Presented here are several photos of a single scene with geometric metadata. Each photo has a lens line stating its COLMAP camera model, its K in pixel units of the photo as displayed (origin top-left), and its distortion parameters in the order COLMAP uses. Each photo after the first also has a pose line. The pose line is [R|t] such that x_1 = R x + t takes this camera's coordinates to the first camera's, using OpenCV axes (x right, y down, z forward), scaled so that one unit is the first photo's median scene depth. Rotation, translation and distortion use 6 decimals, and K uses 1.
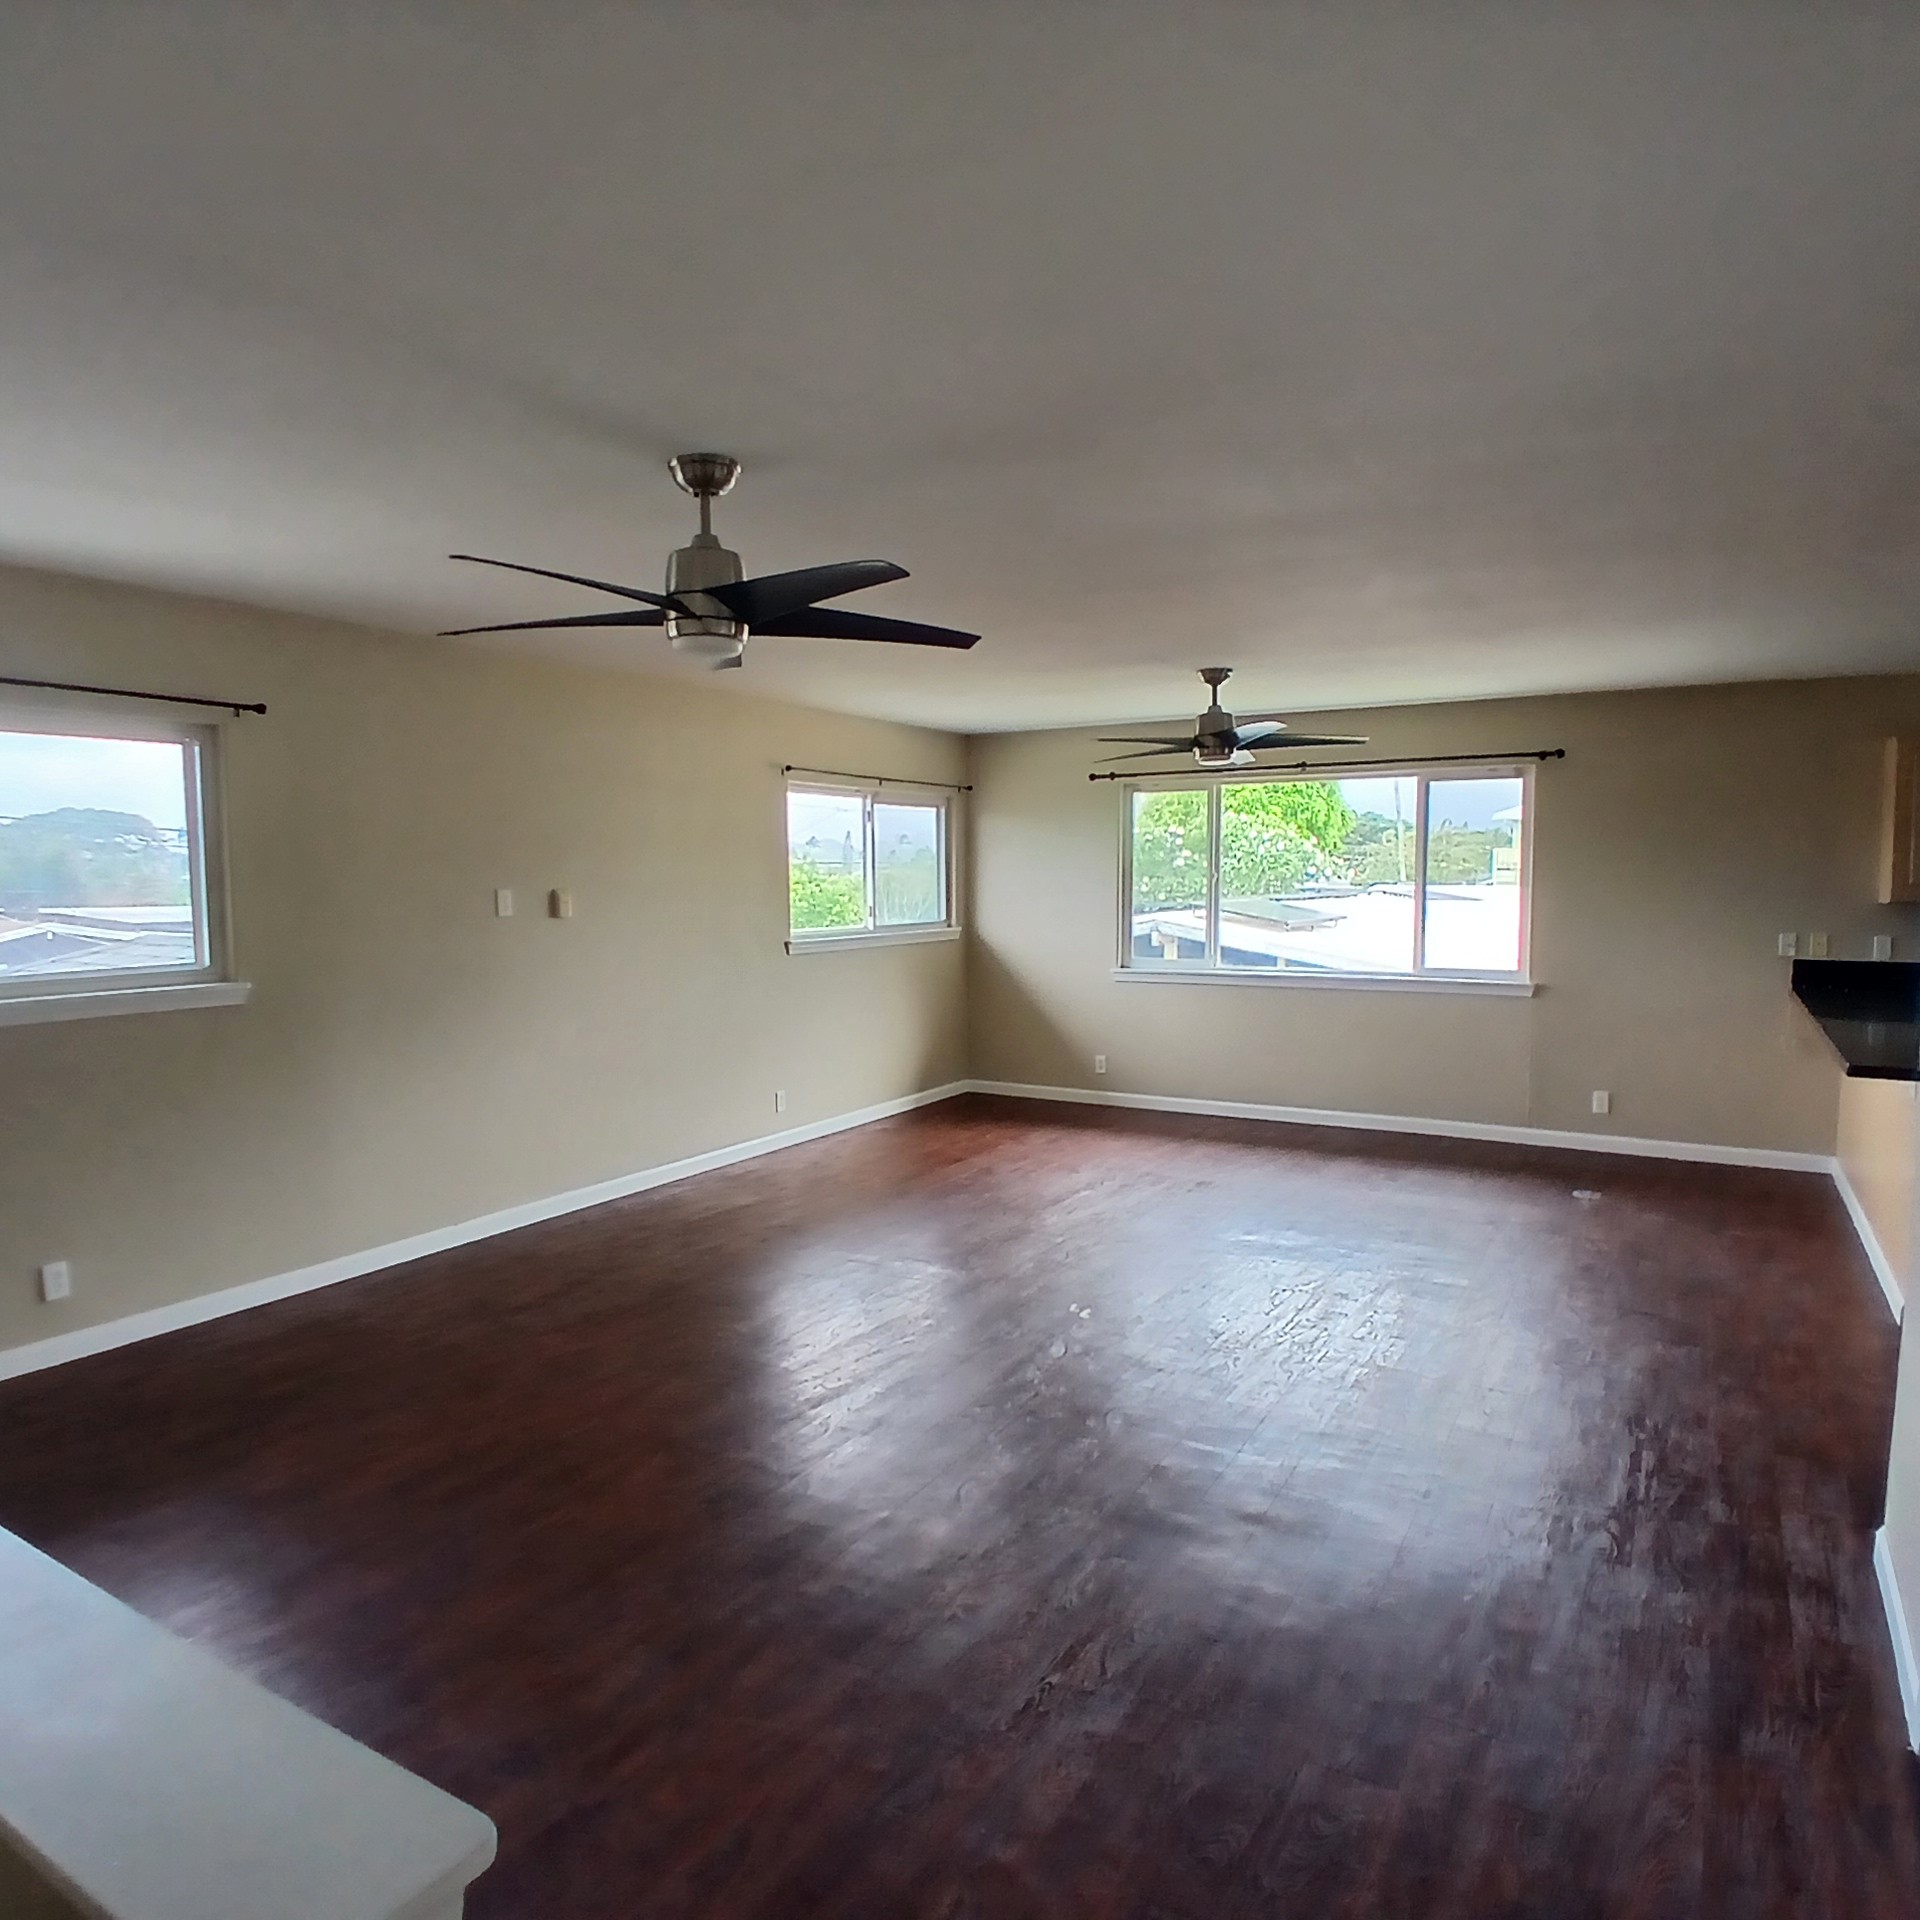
lens RADIAL K [[1262.1, 0, 947.2], [0, 1262.1, 962.2], [0, 0, 1]] dist [0.001876, -0.046138]
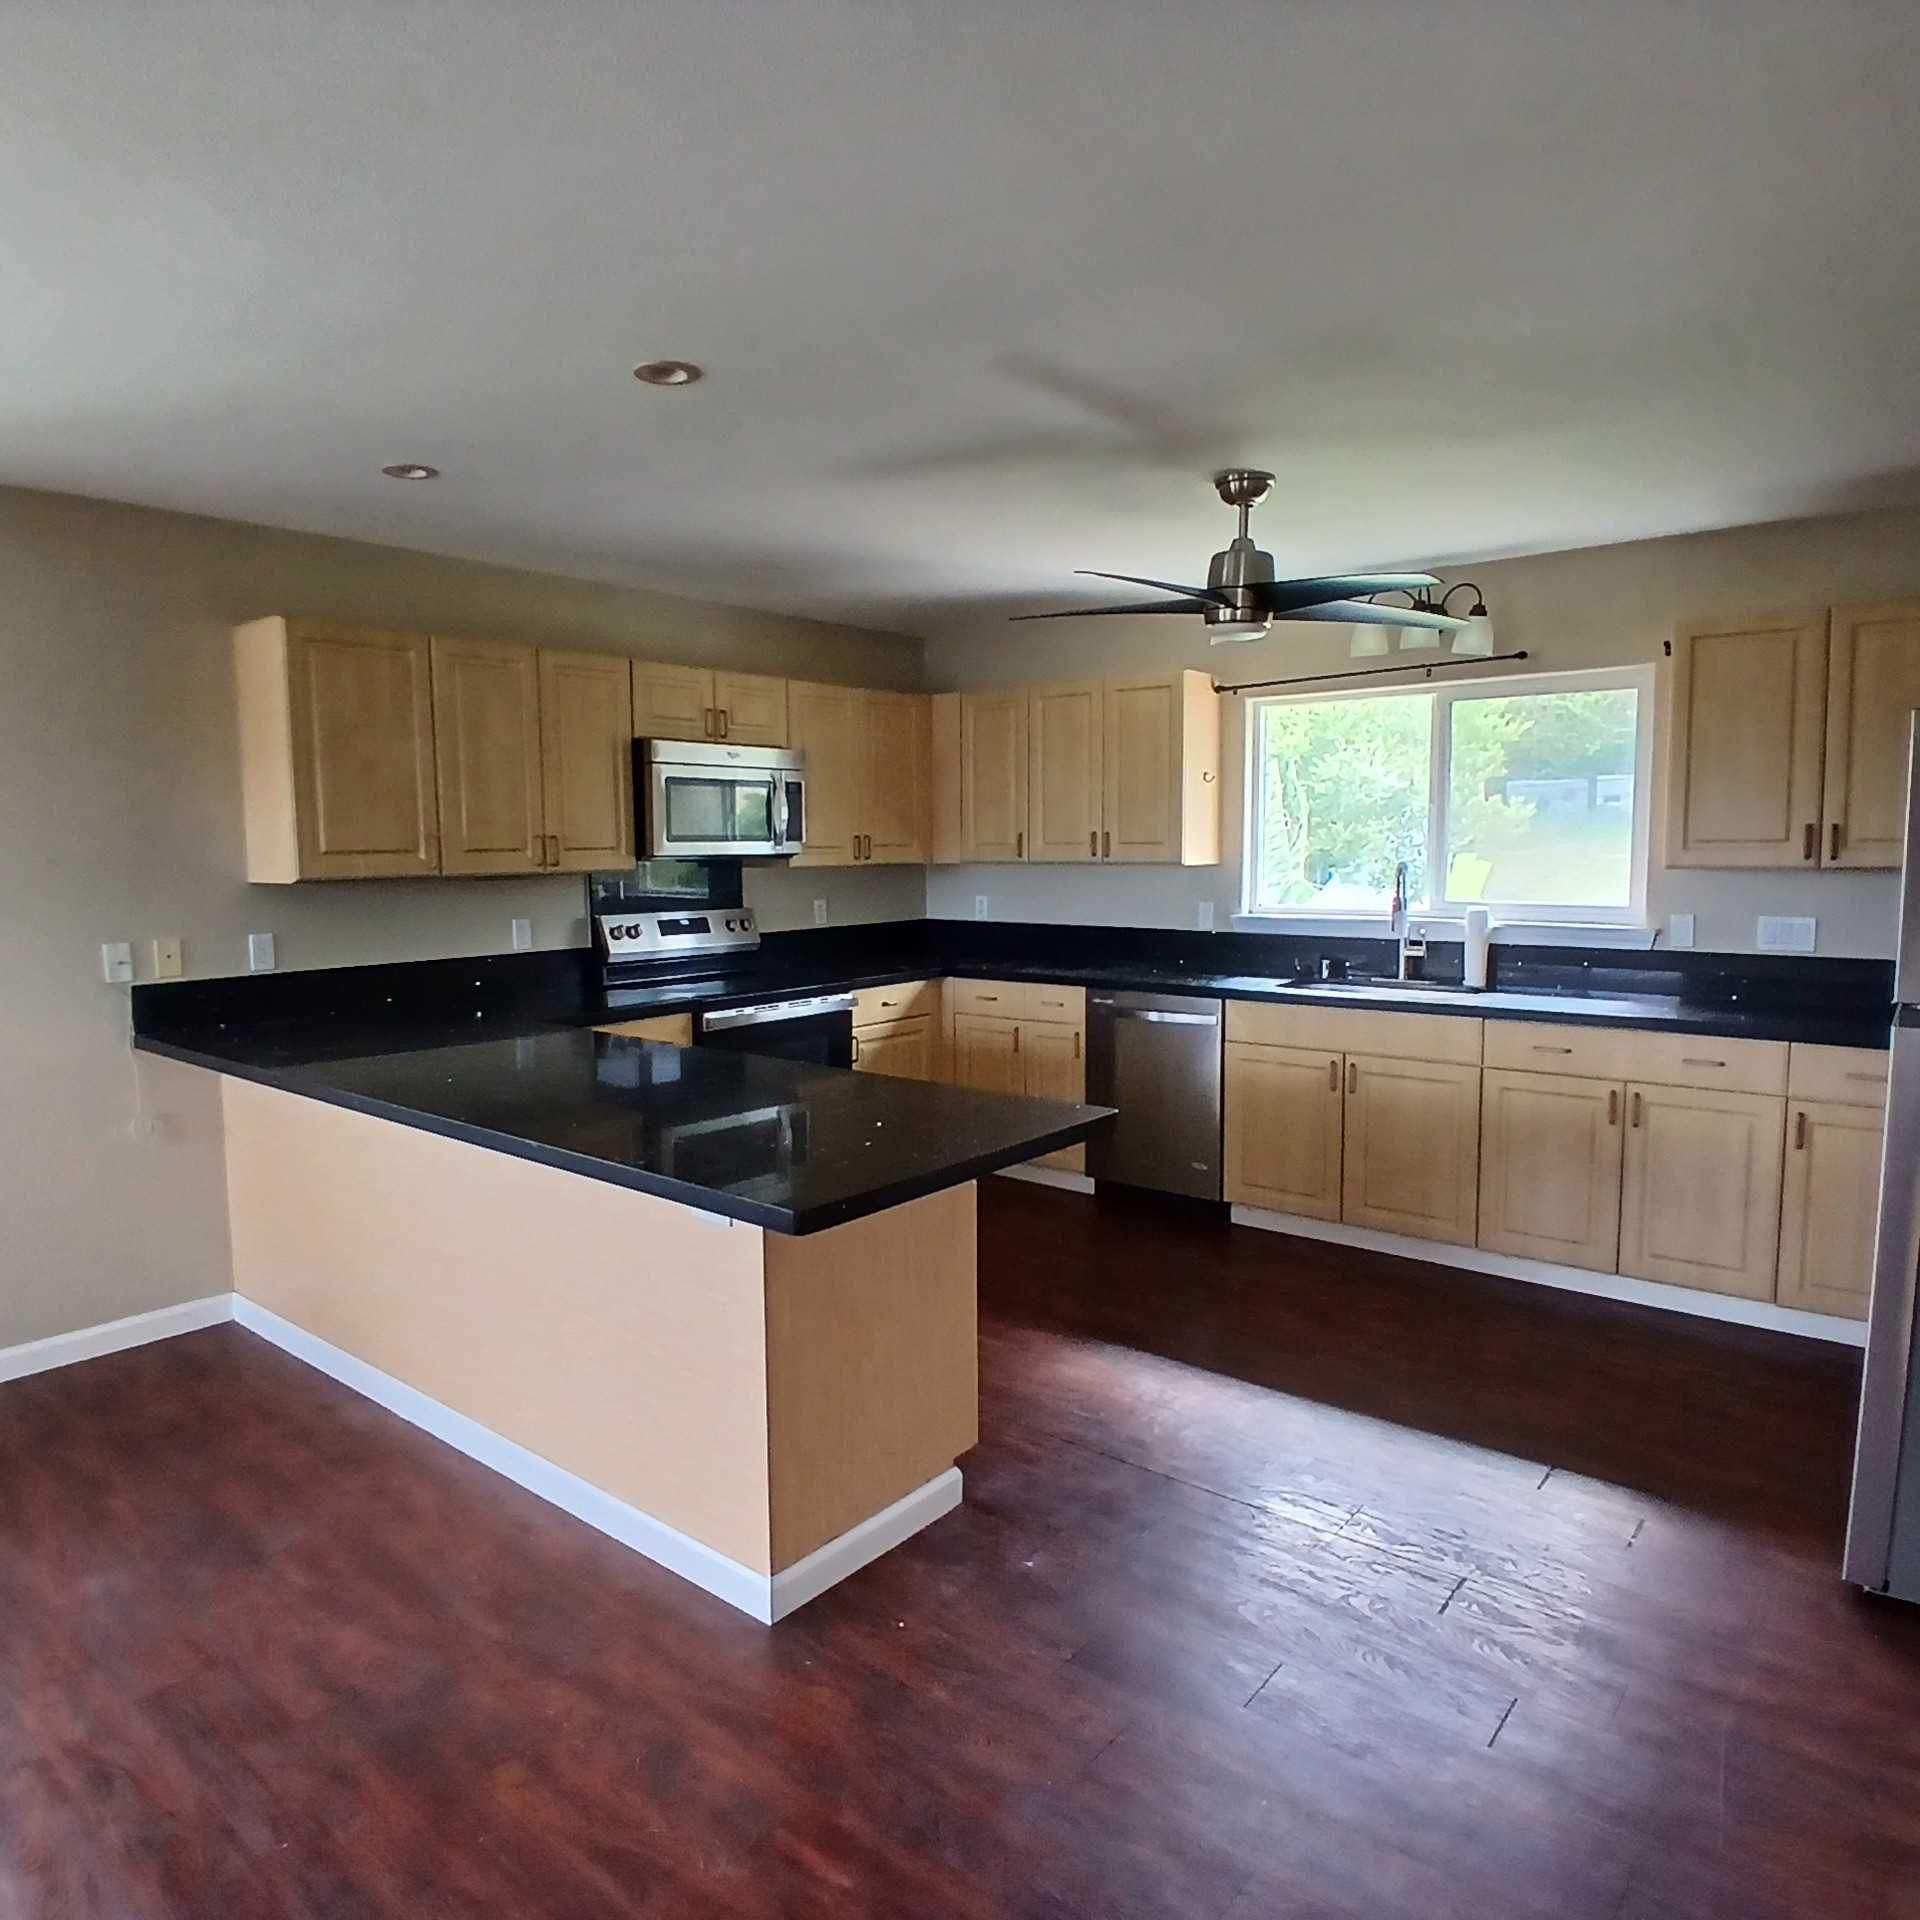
lens RADIAL K [[1262.1, 0, 947.2], [0, 1262.1, 962.2], [0, 0, 1]] dist [0.001876, -0.046138]
pose [[0.151213, -0.091755, 0.984234, 0.074363], [0.078561, 0.993649, 0.080563, -0.014110], [-0.985375, 0.065140, 0.157460, 0.246799]]
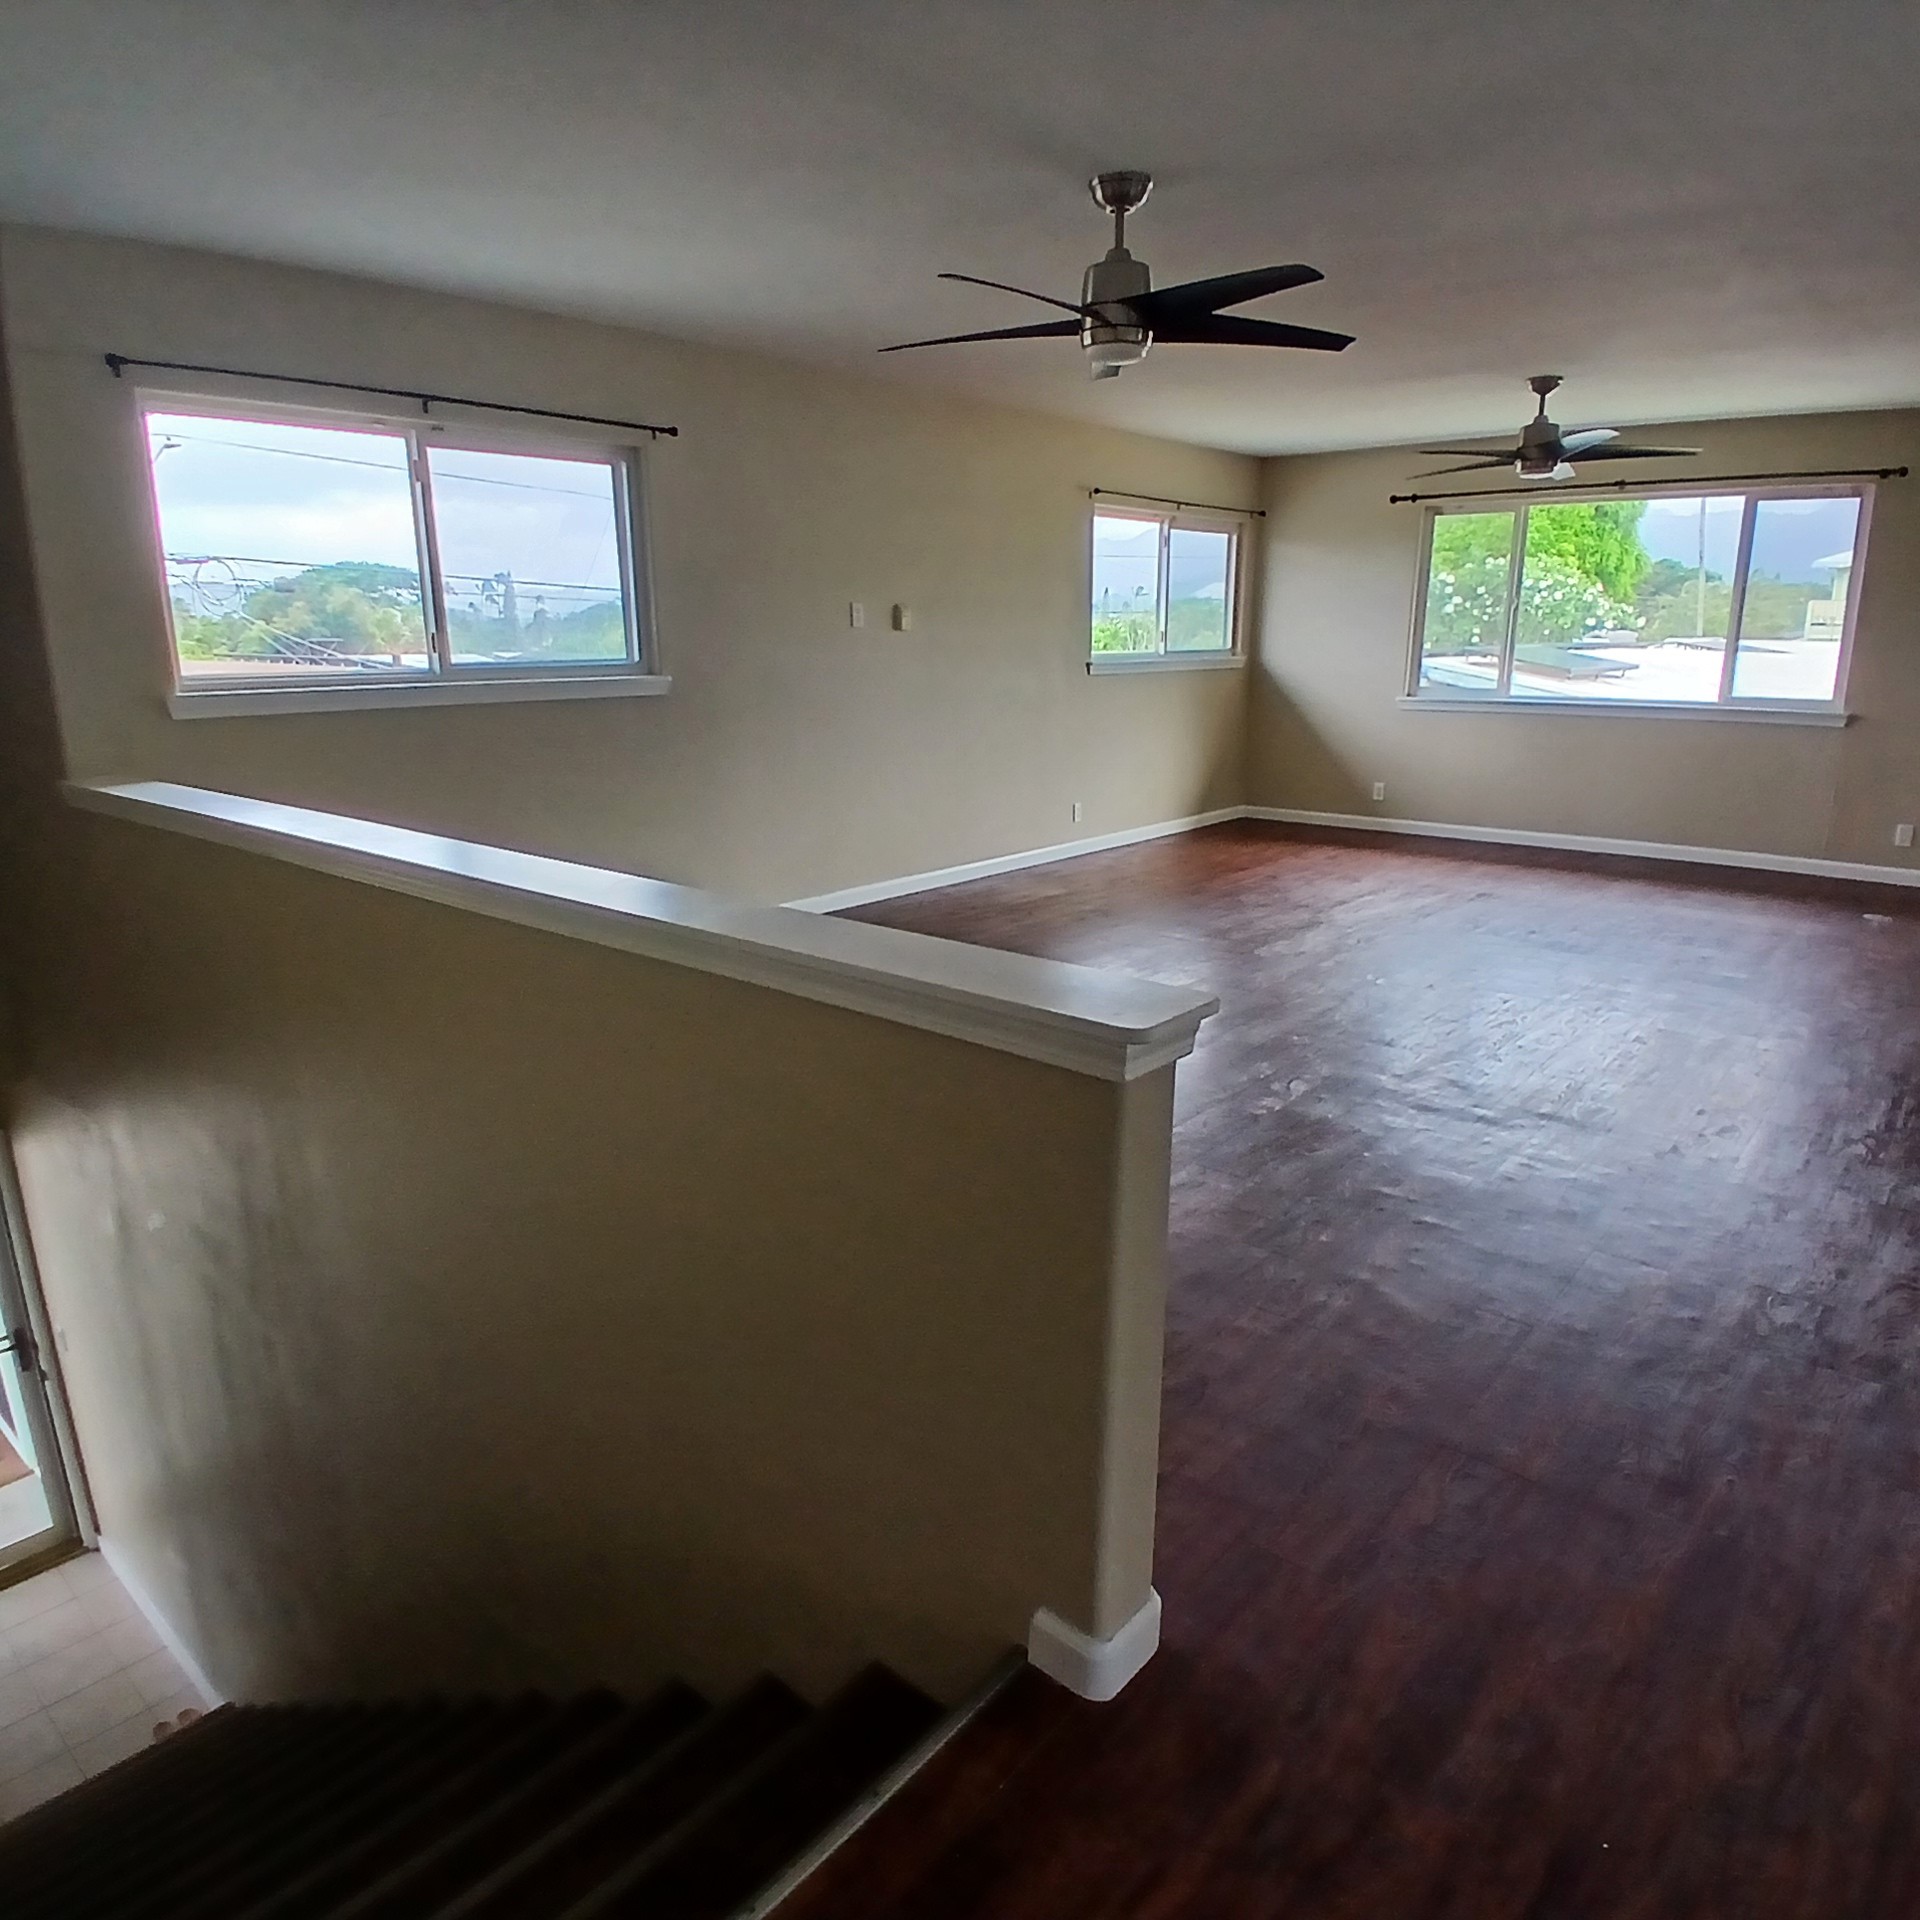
lens RADIAL K [[1262.1, 0, 947.2], [0, 1262.1, 962.2], [0, 0, 1]] dist [0.001876, -0.046138]
pose [[0.984062, 0.047010, -0.171499, -0.054882], [-0.014064, 0.981978, 0.188474, 0.037052], [0.177268, -0.183058, 0.966988, -0.109099]]
